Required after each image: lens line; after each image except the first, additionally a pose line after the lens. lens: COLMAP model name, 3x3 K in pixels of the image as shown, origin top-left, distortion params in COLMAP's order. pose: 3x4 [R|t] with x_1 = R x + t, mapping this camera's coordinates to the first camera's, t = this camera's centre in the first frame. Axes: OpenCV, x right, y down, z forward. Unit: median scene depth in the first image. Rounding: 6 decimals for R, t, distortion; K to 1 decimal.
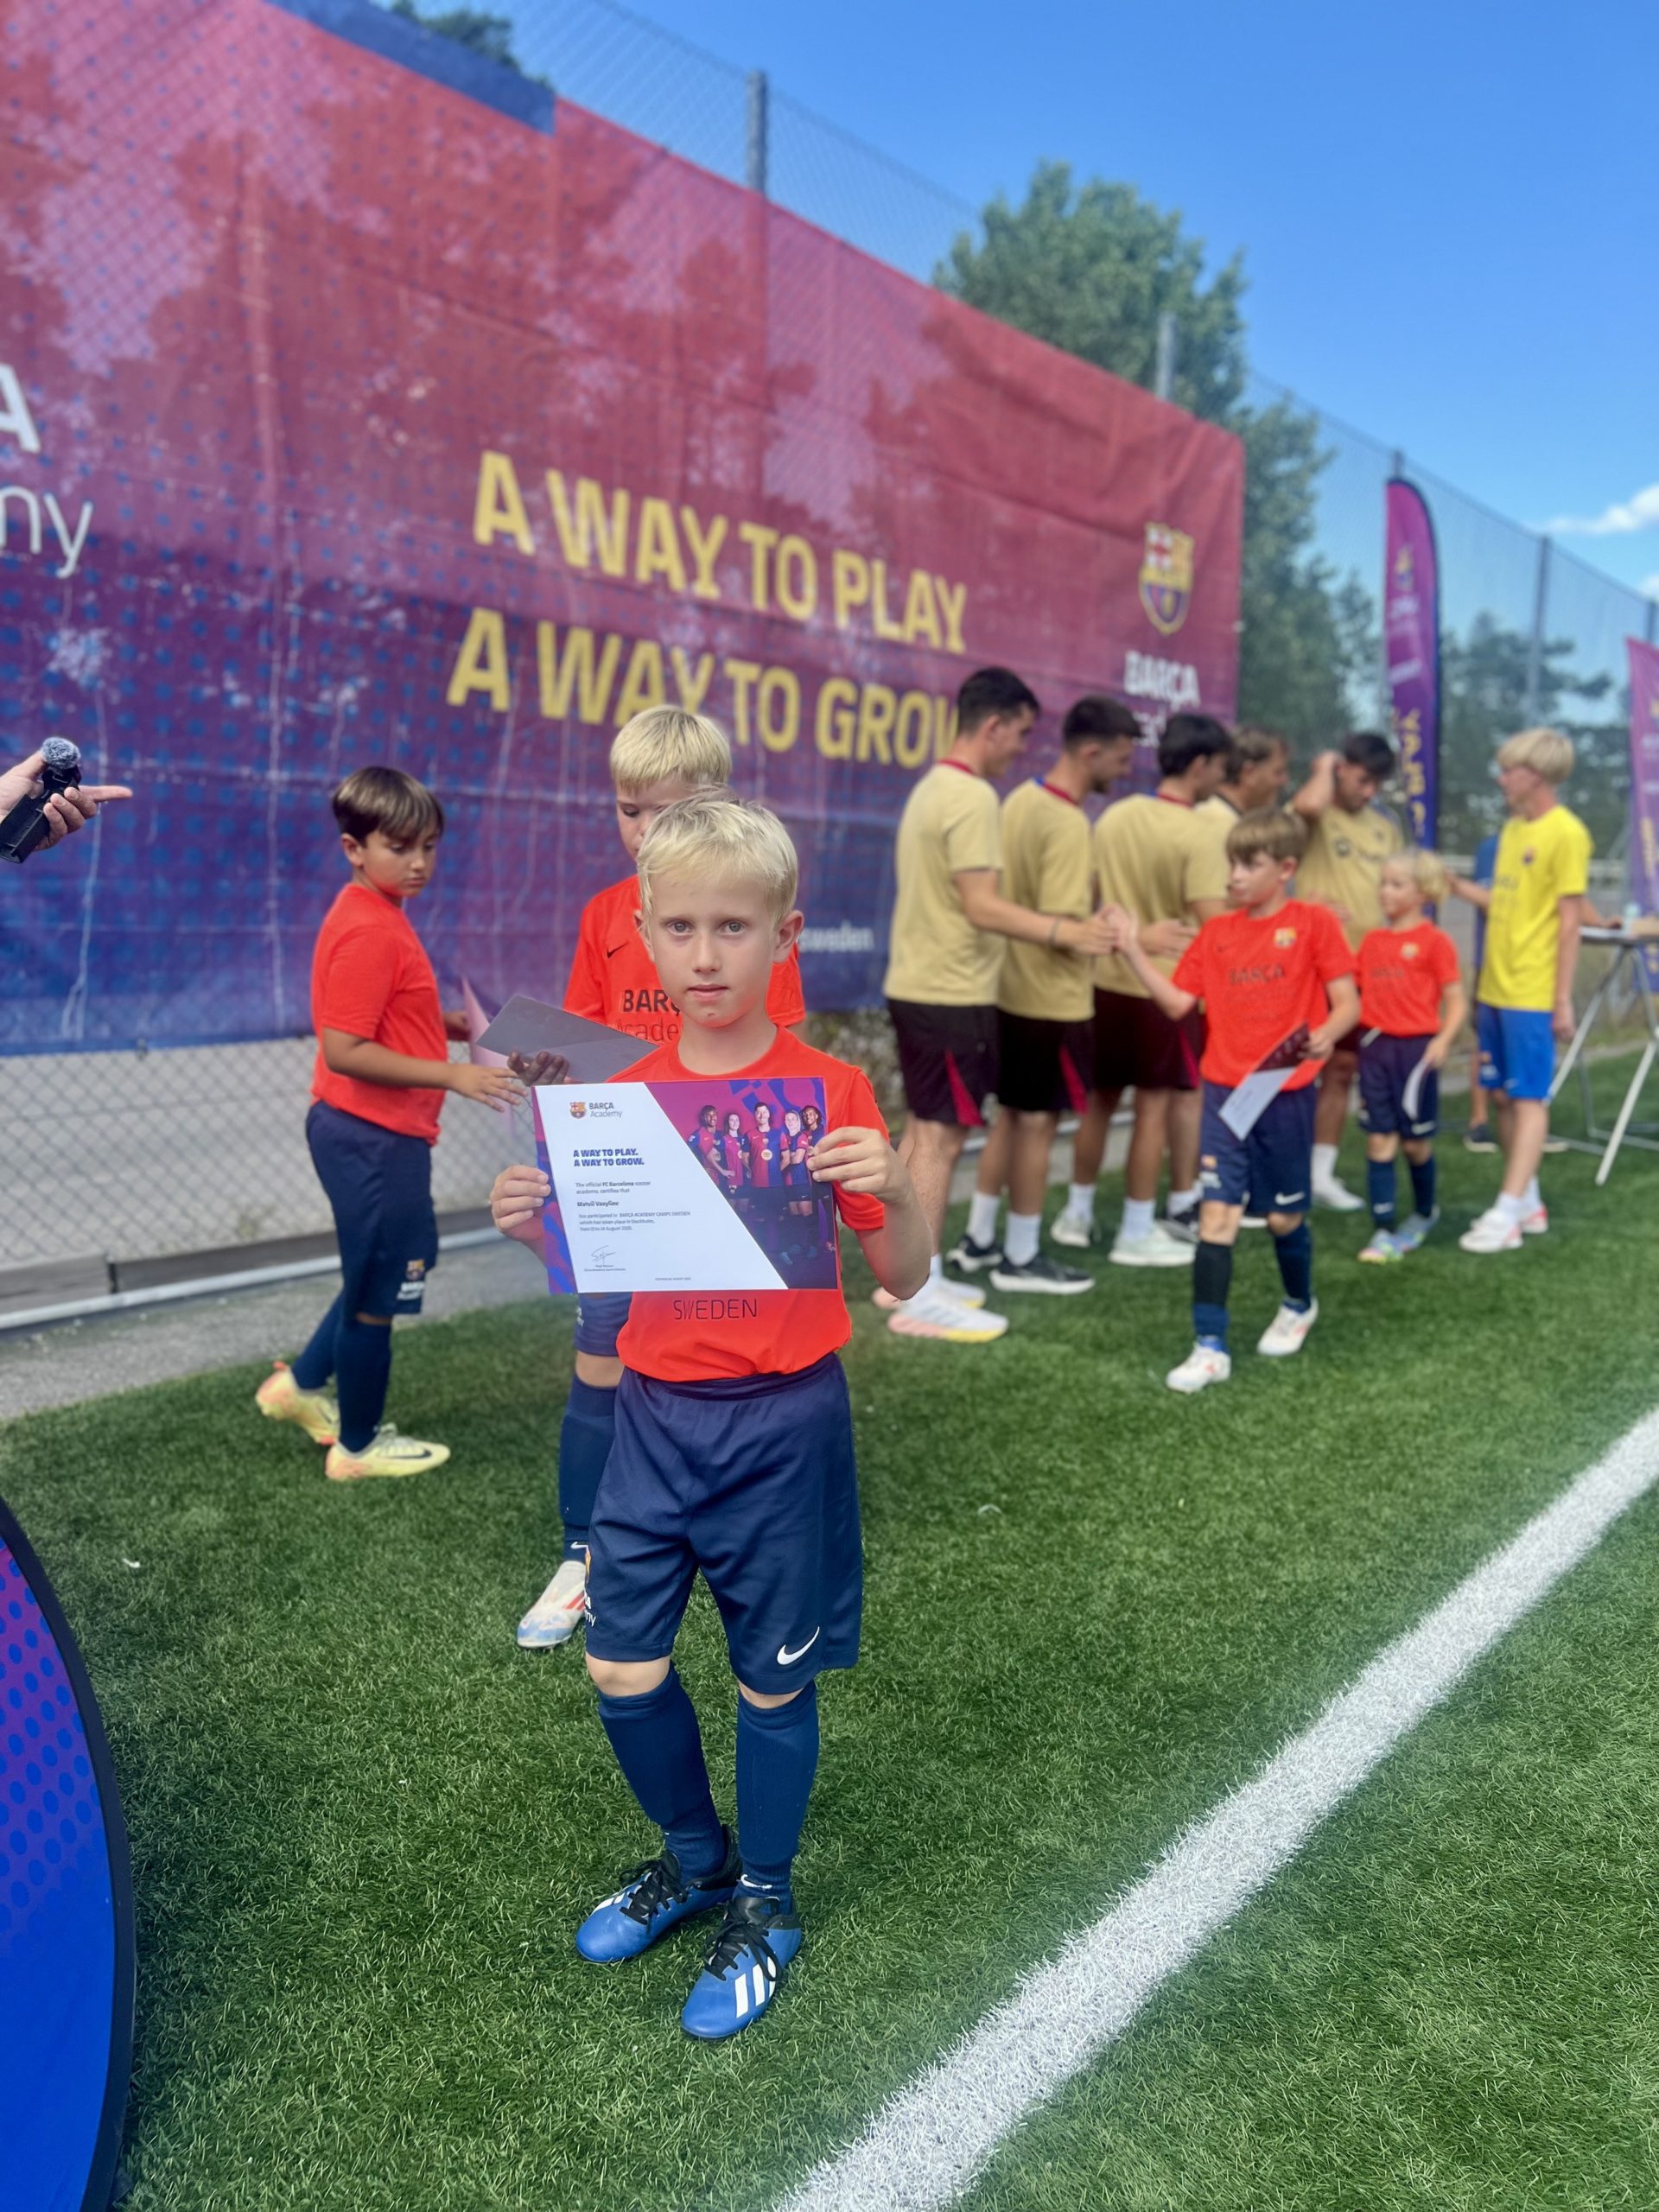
lens RADIAL K [[1645.3, 0, 858.3], [0, 1645.3, 1130.8], [0, 0, 1]] dist [0.011913, -0.011558]
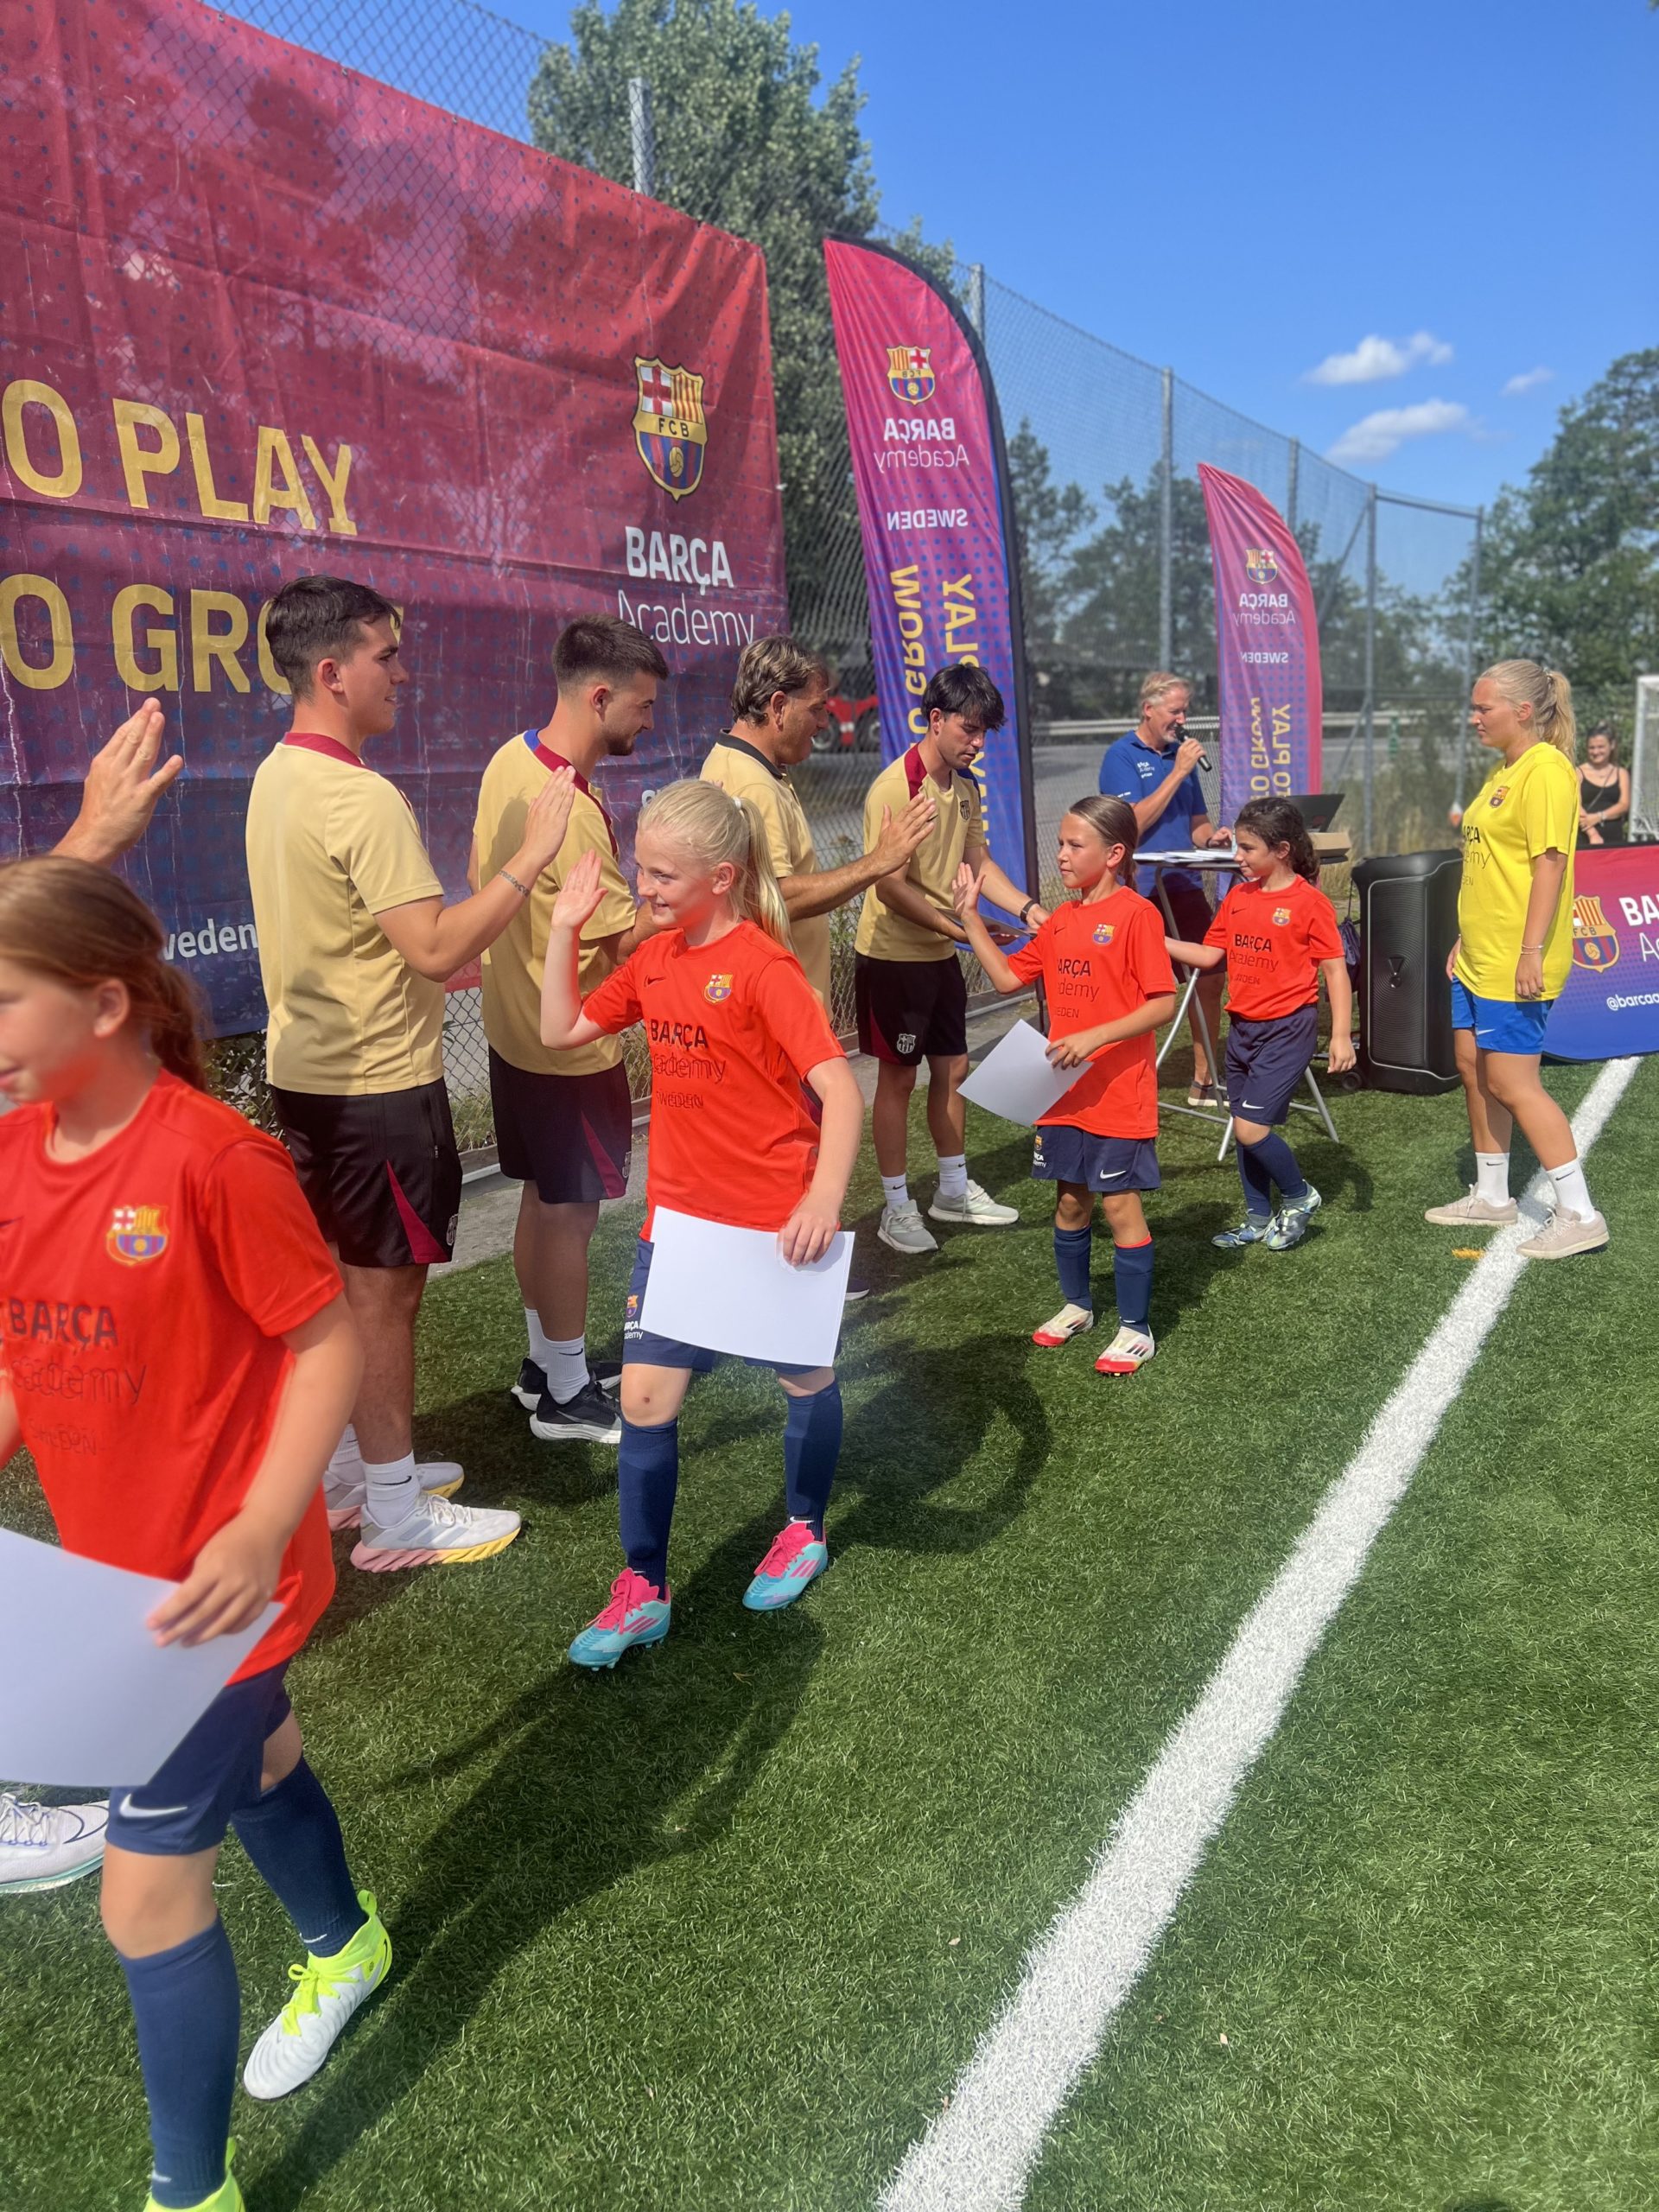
lens RADIAL K [[1632.9, 0, 832.7], [0, 1632.9, 1114.9], [0, 0, 1]] dist [0.015960, -0.010141]
pose [[0.987531, -0.087641, 0.130775, 0.180343], [0.078846, 0.994356, 0.070990, -0.076150], [-0.136259, -0.059794, 0.988867, 0.257716]]
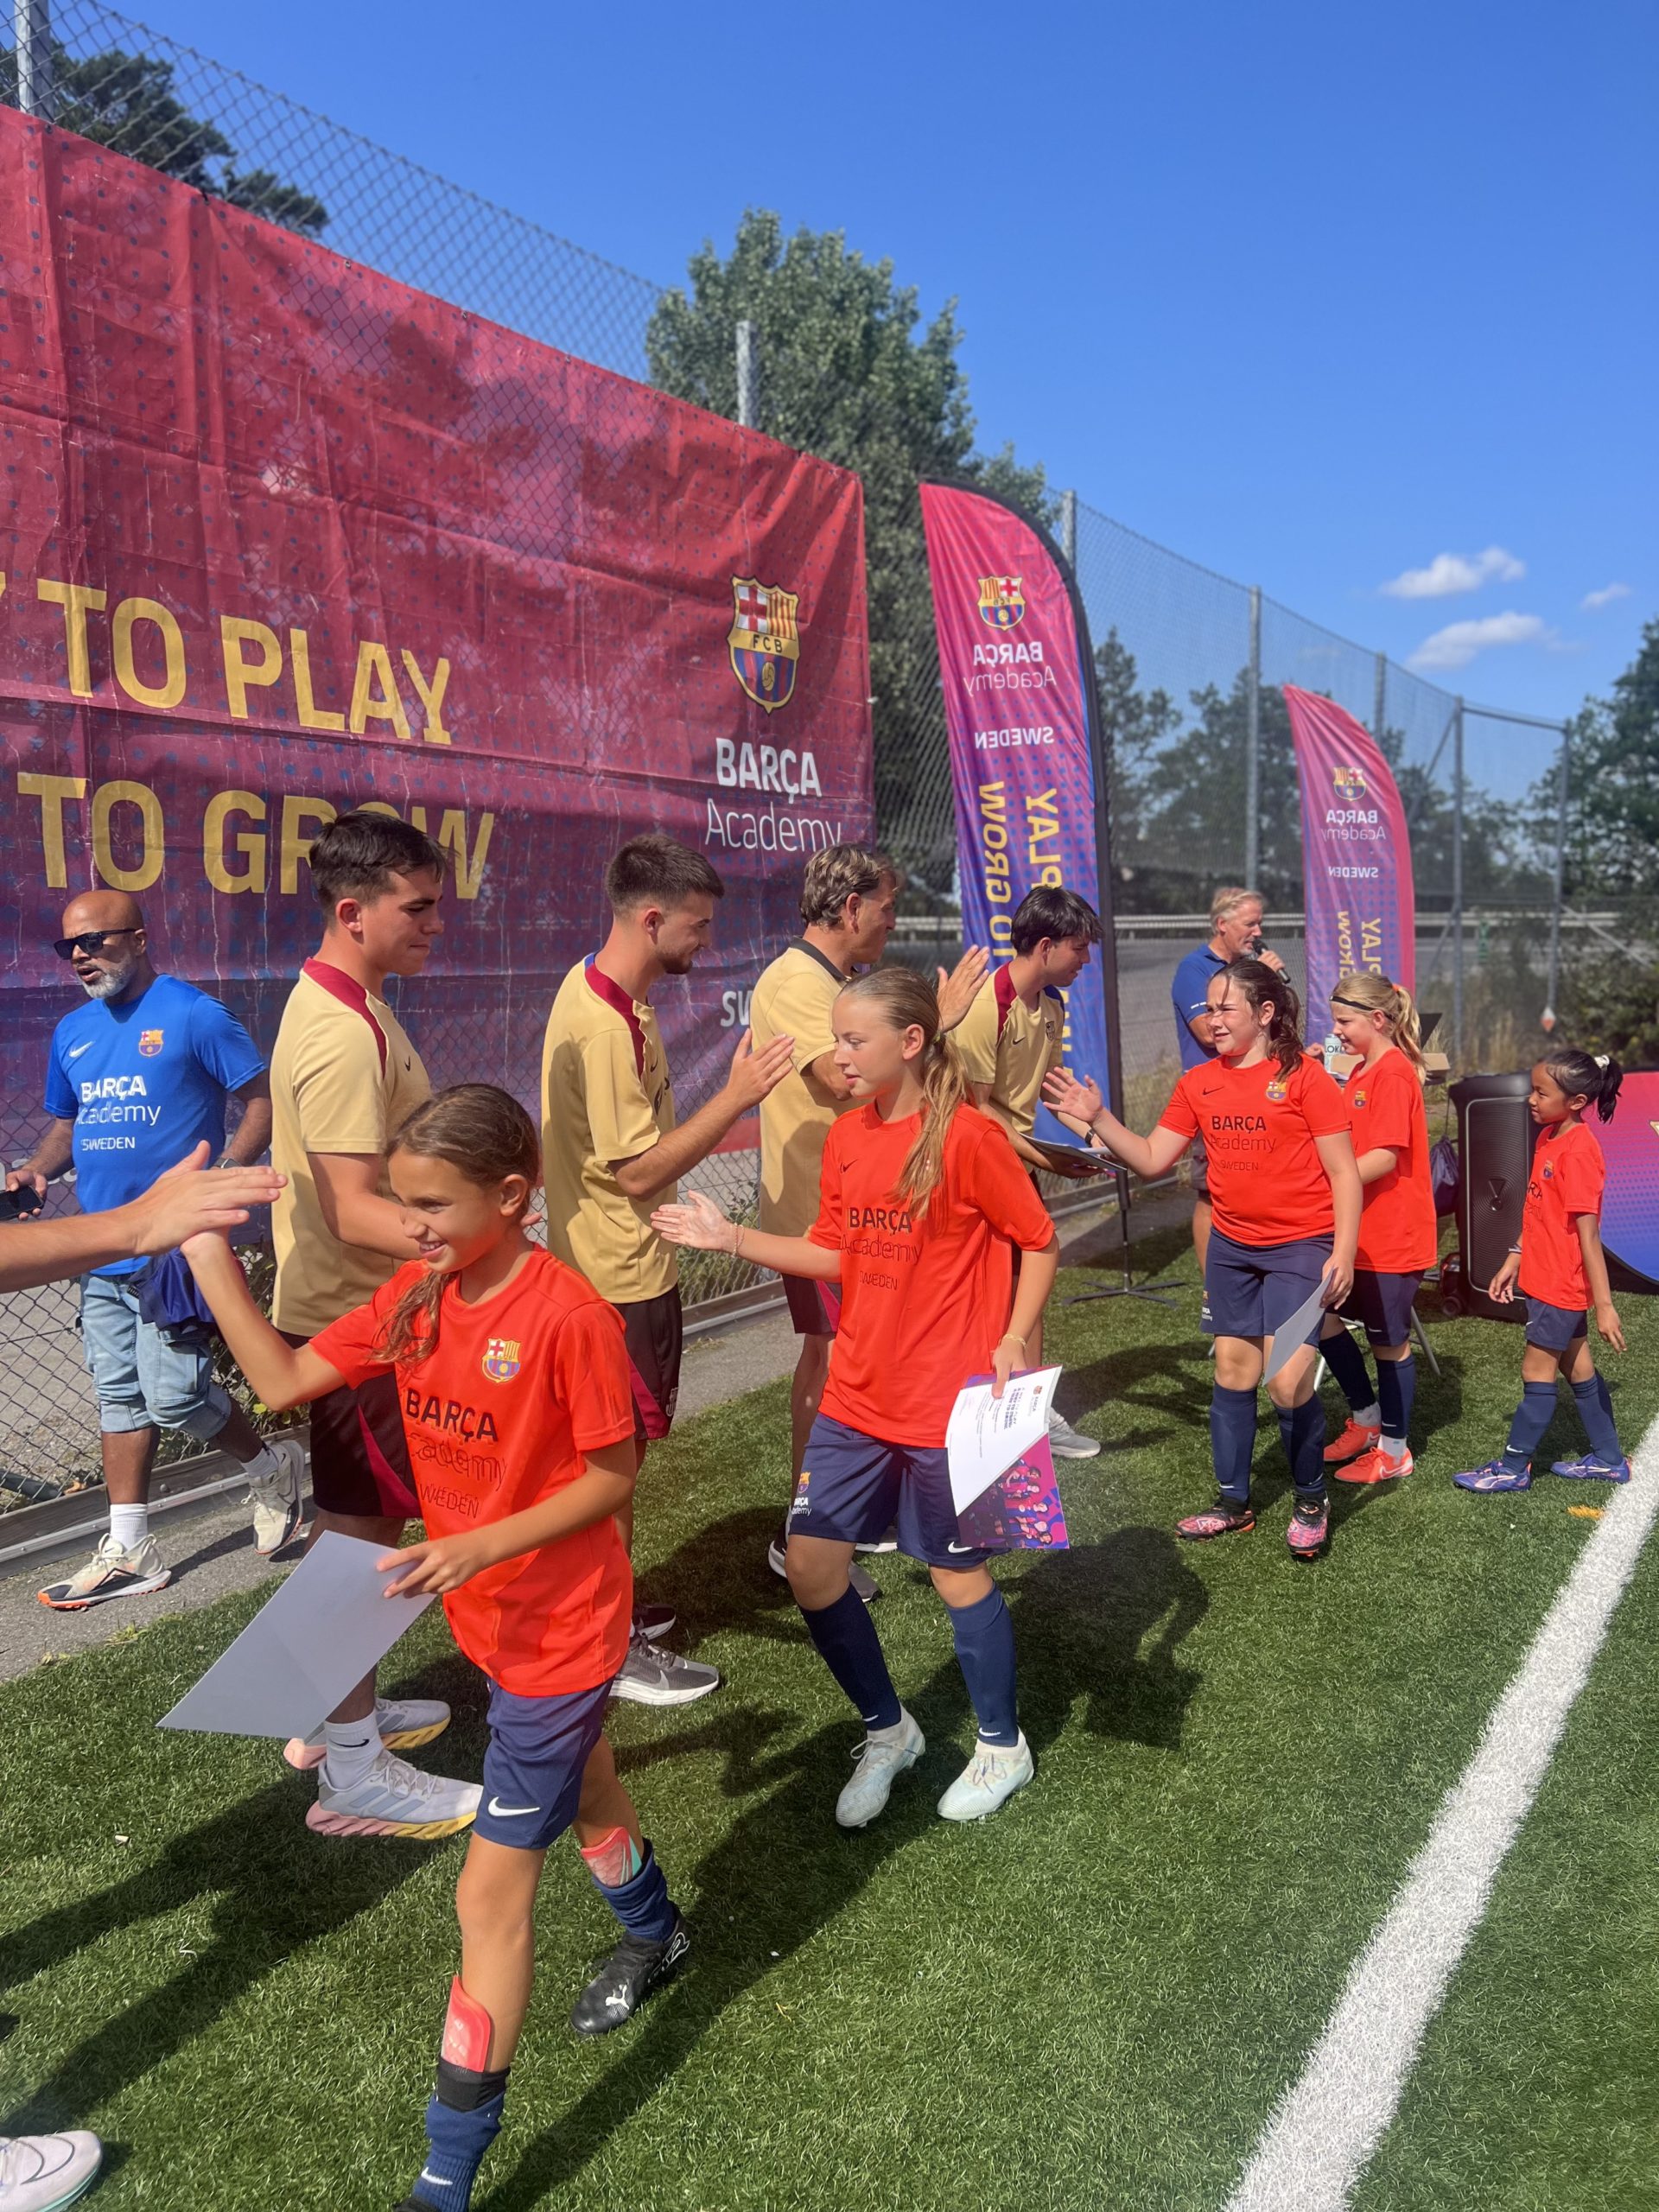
lens RADIAL K [[1626.7, 0, 836.8], [0, 1626.7, 1116.8], [0, 0, 1]] dist [0.032194, -0.035501]
pose [[0.994543, -0.047913, 0.092678, 0.186822], [0.051817, 0.997848, -0.040187, -0.094036], [-0.090553, 0.044770, 0.994885, 0.284995]]
